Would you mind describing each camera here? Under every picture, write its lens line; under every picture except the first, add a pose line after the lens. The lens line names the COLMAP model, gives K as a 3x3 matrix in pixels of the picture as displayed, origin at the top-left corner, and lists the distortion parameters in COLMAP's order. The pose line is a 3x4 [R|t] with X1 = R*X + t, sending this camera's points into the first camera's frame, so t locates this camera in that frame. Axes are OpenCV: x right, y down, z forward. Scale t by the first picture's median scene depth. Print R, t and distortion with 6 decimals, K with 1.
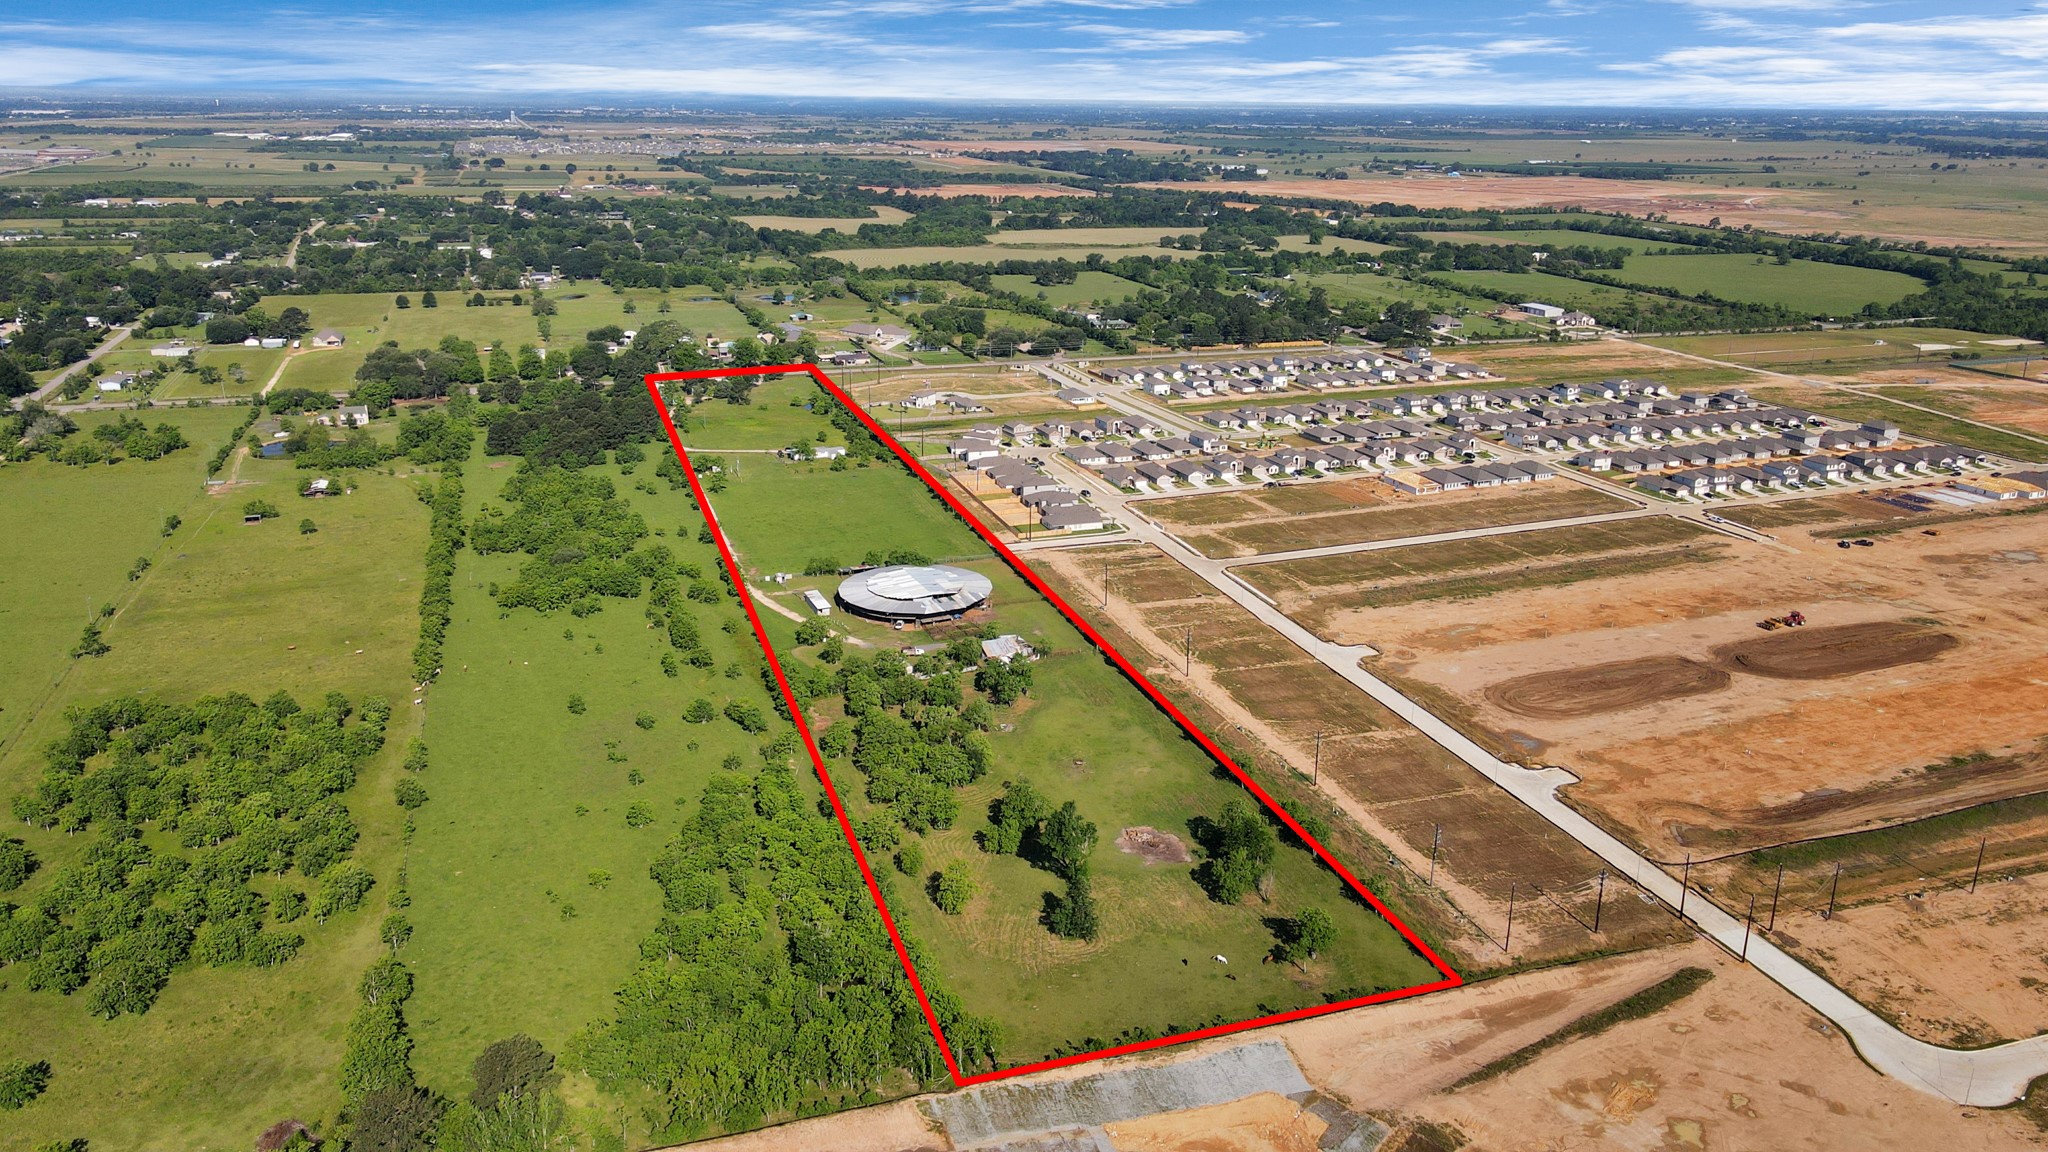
lens RADIAL K [[1496.0, 0, 1024.0], [0, 1496.0, 576.0], [0, 0, 1]] dist [-0.004835, 0.051381]
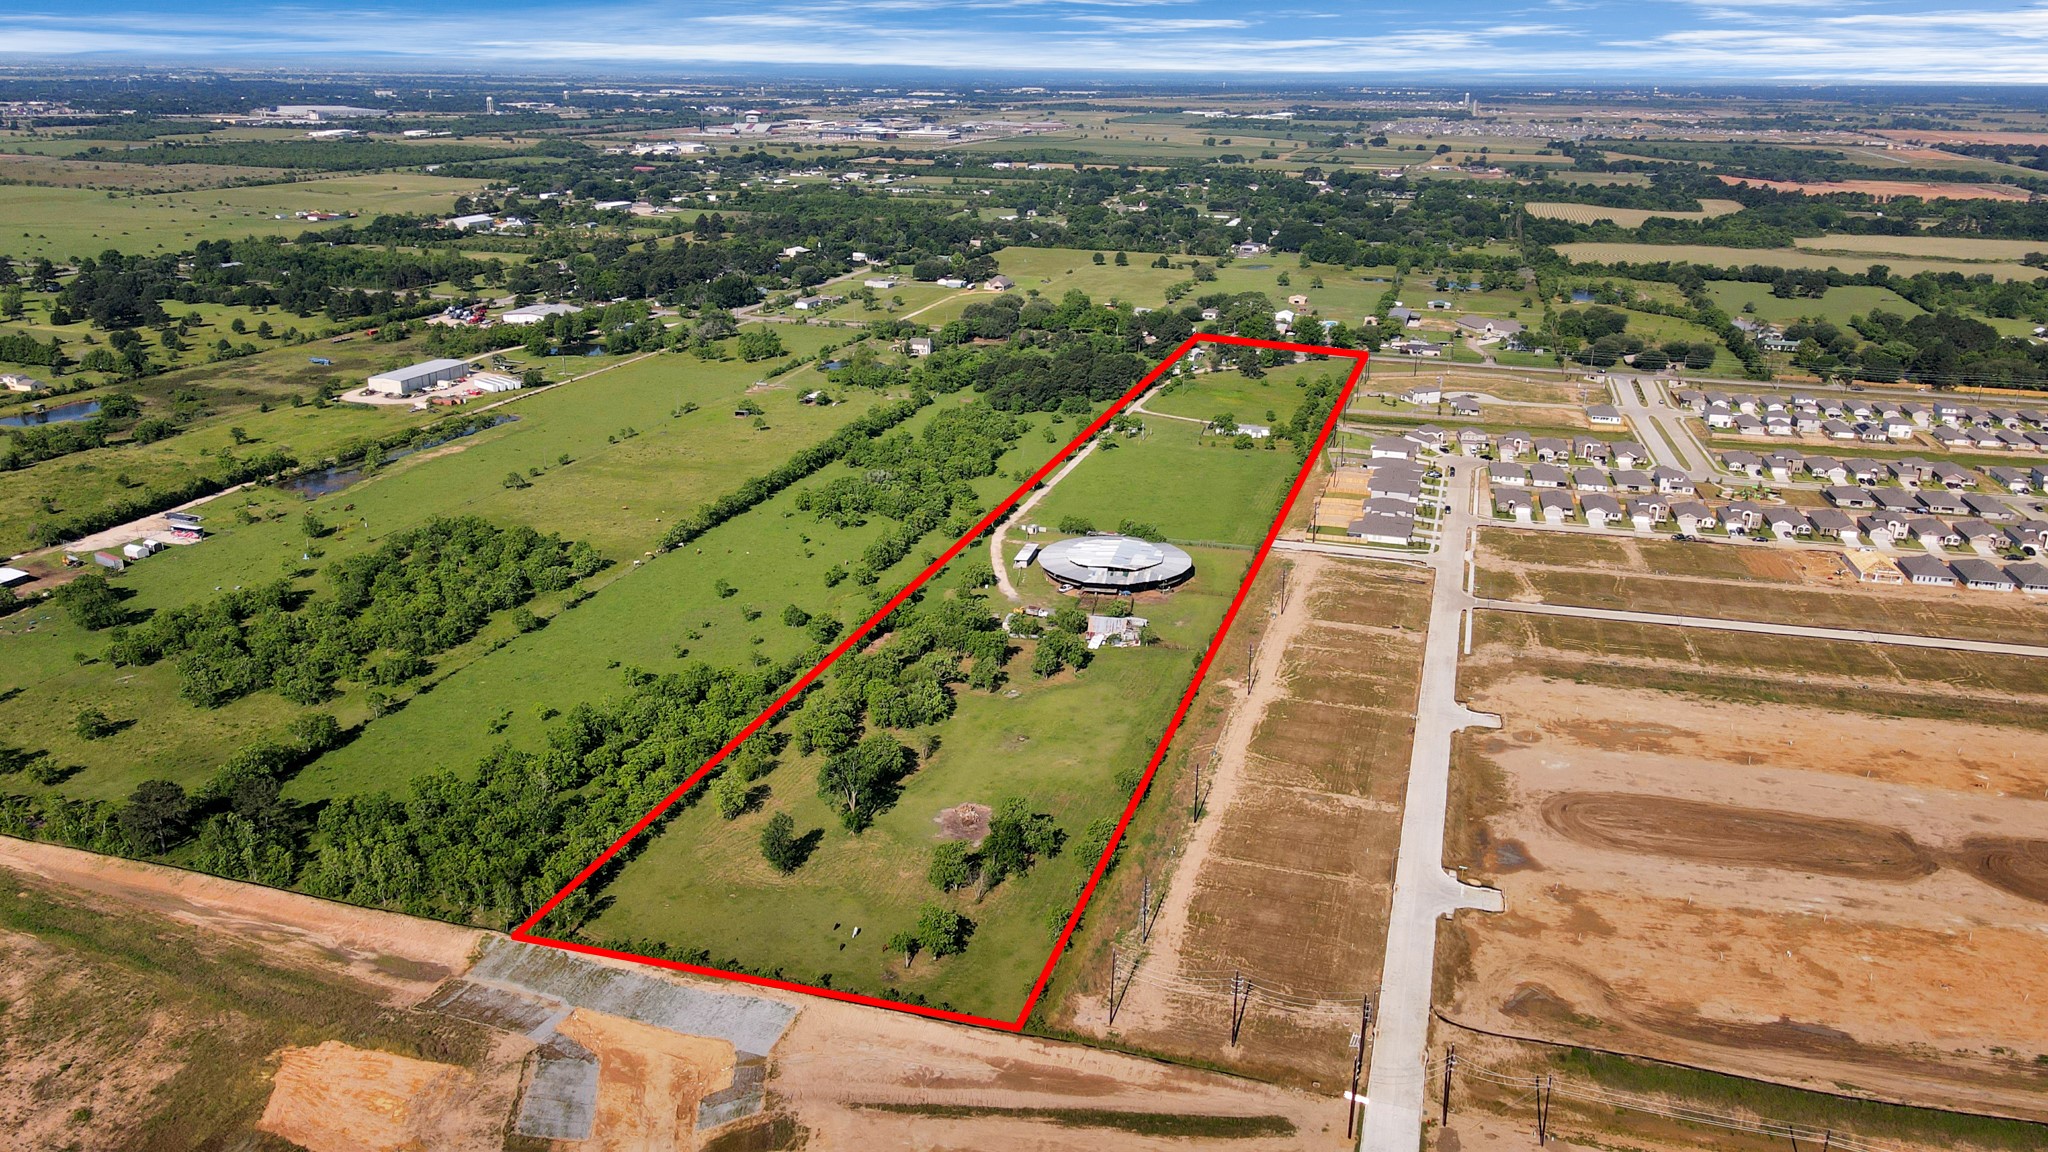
lens RADIAL K [[1505.2, 0, 1024.0], [0, 1505.2, 576.0], [0, 0, 1]] dist [-0.004852, 0.049736]
pose [[0.814581, 0.188699, -0.548498, 0.408127], [-0.184254, 0.980807, 0.063787, -0.031998], [0.550007, 0.049104, 0.833715, 0.122780]]
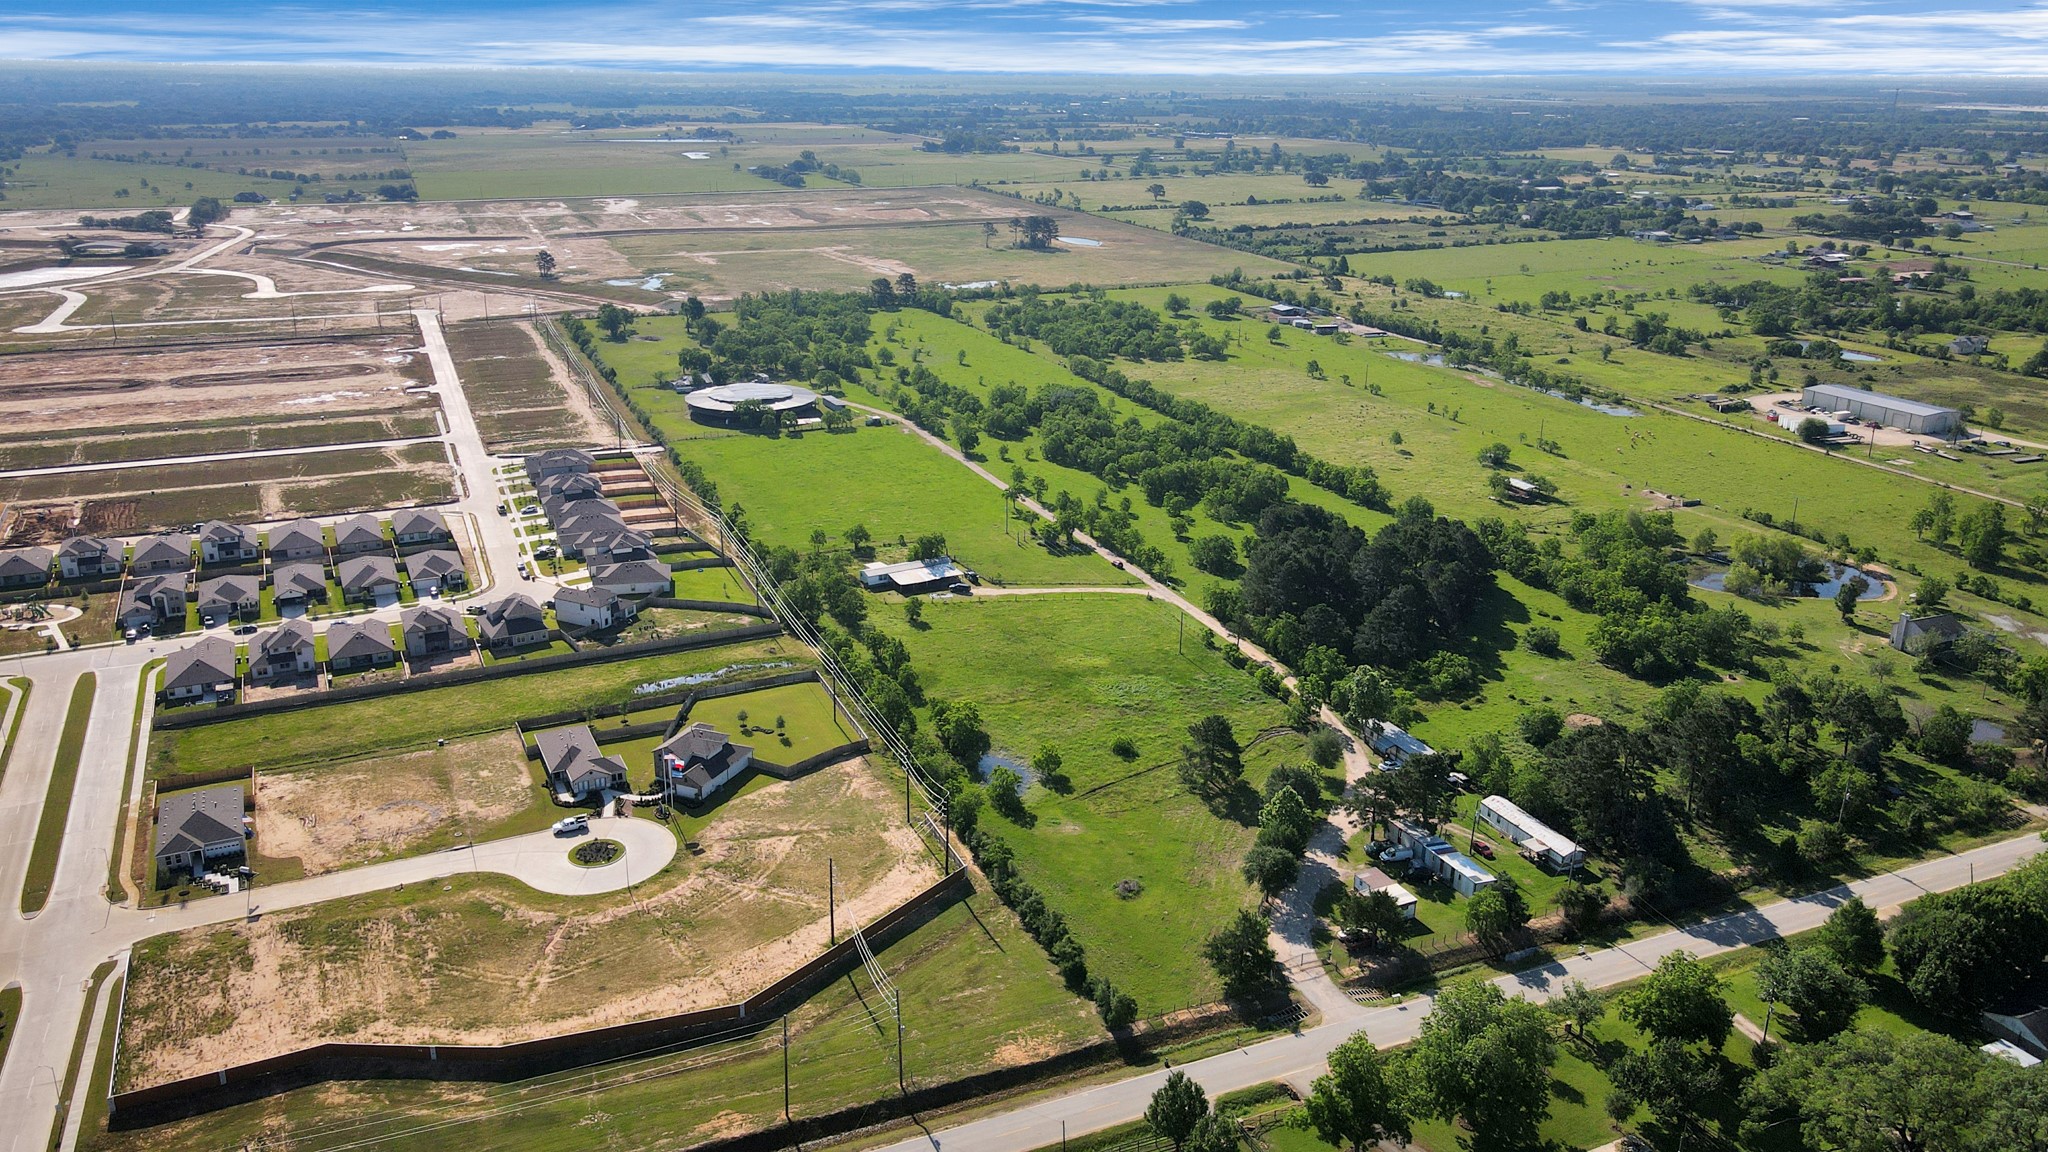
lens RADIAL K [[1496.0, 0, 1024.0], [0, 1496.0, 576.0], [0, 0, 1]] dist [-0.004835, 0.051381]
pose [[-0.996524, 0.008661, -0.082855, -0.179808], [-0.042811, 0.799961, 0.598523, -0.566909], [0.071464, 0.599989, -0.796810, 1.938224]]
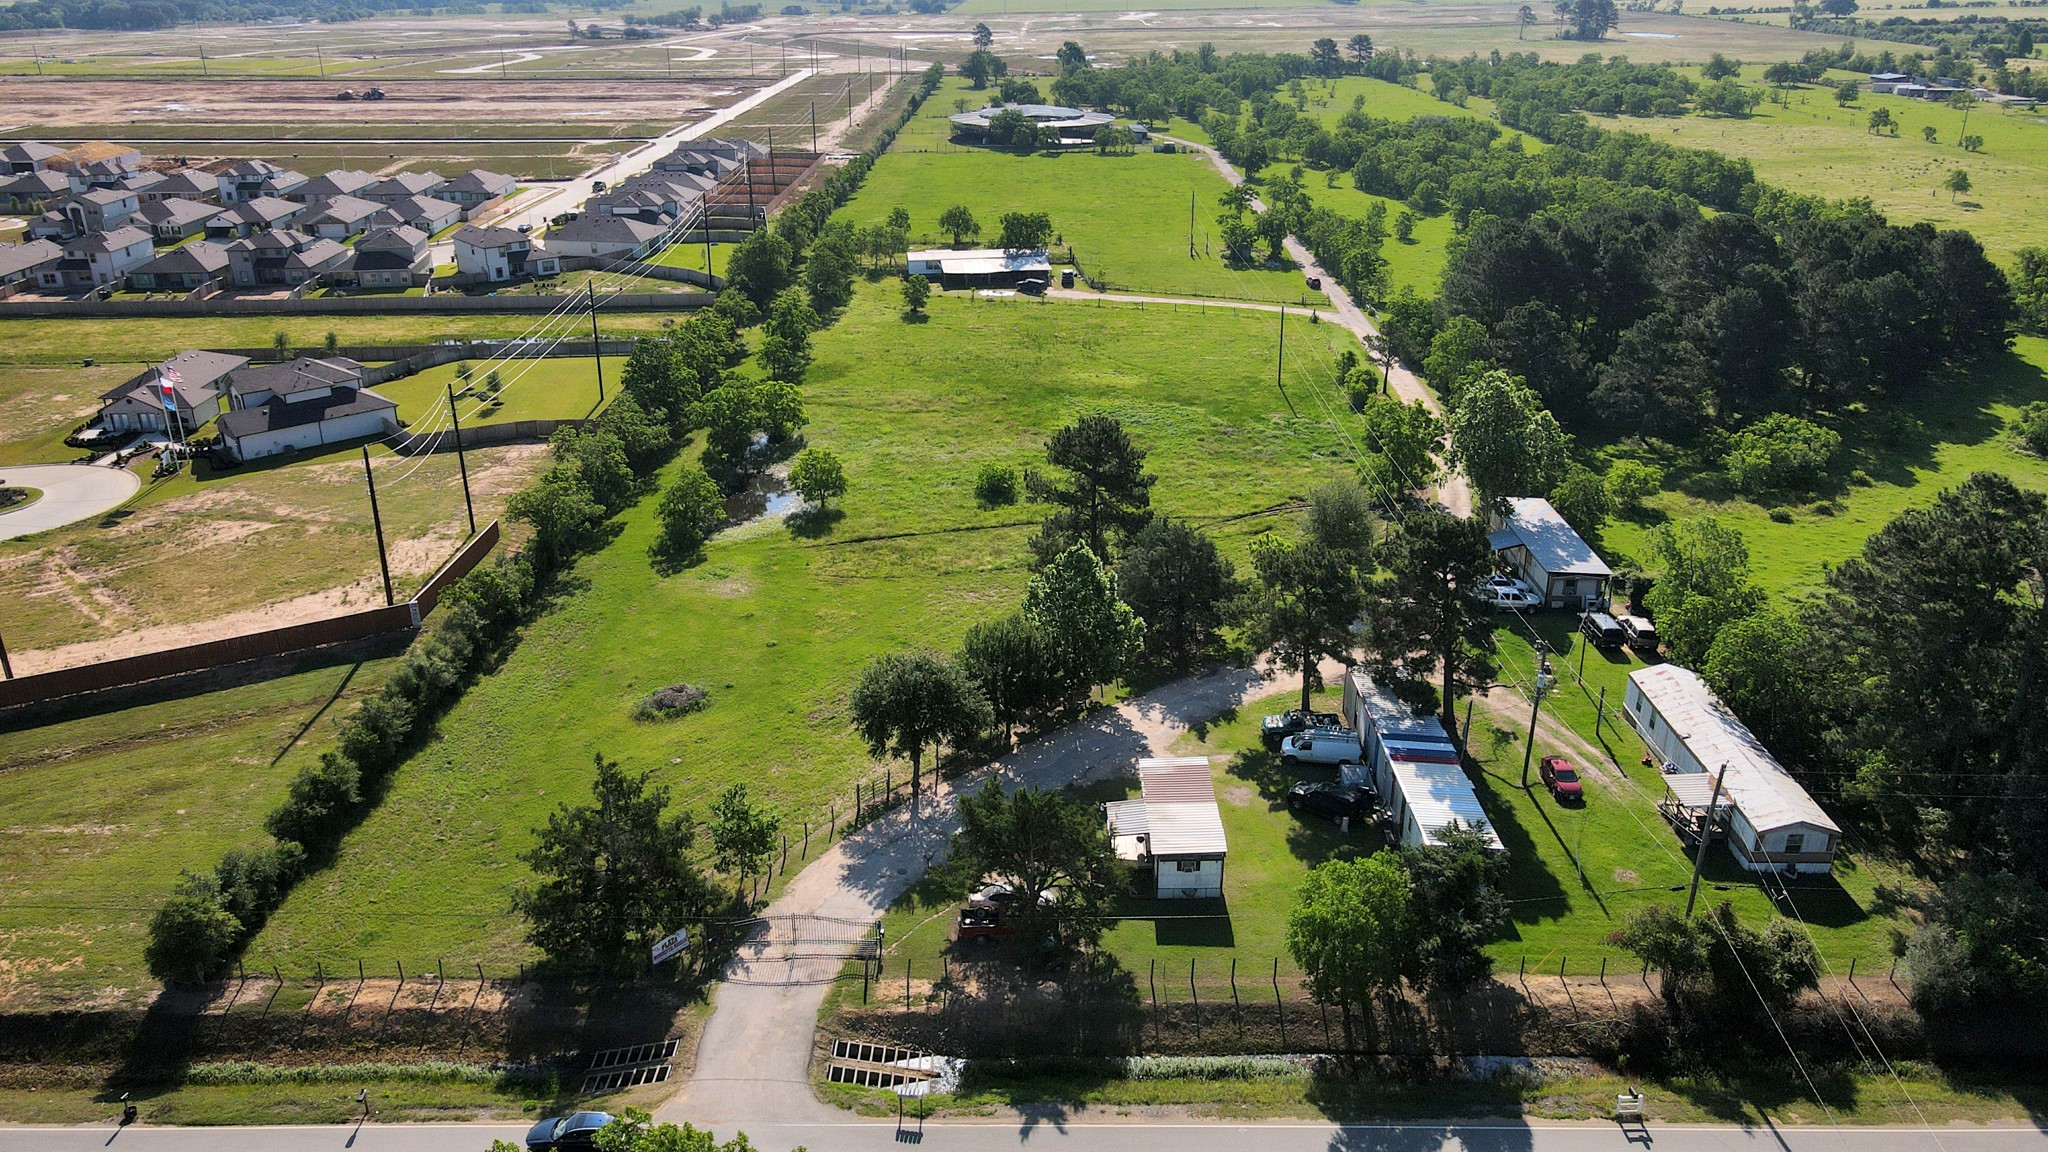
lens RADIAL K [[1505.2, 0, 1024.0], [0, 1505.2, 576.0], [0, 0, 1]] dist [-0.004852, 0.049736]
pose [[-0.945802, -0.124959, 0.299740, -0.364114], [0.100608, 0.764840, 0.636316, -0.349652], [-0.308767, 0.631985, -0.710815, 1.747035]]
